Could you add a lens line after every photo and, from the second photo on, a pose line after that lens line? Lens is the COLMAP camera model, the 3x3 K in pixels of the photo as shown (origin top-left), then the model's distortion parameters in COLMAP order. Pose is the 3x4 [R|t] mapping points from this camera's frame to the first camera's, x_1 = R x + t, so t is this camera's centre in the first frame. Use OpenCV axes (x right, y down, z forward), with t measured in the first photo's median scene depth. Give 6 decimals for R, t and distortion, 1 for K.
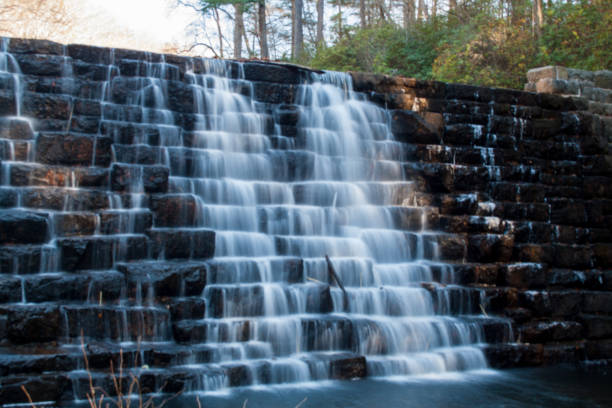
lens RADIAL K [[1110.6, 0, 306.0], [0, 1110.6, 204.0], [0, 0, 1]] dist [-0.009081, 0.114218]
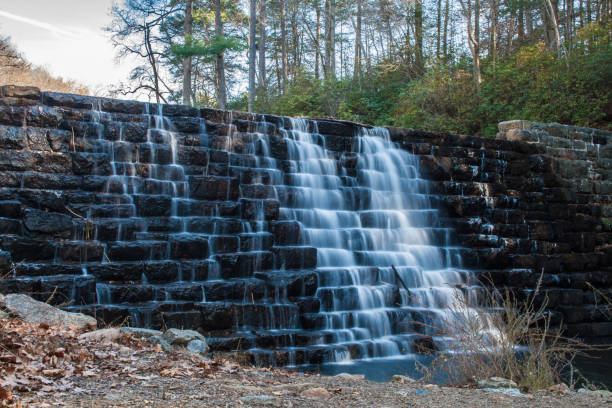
lens RADIAL K [[1110.6, 0, 306.0], [0, 1110.6, 204.0], [0, 0, 1]] dist [-0.009081, 0.114218]
pose [[0.987628, -0.009980, 0.156498, -0.294035], [0.013559, 0.999670, -0.021819, 0.000344], [-0.156229, 0.023671, 0.987437, -0.317812]]
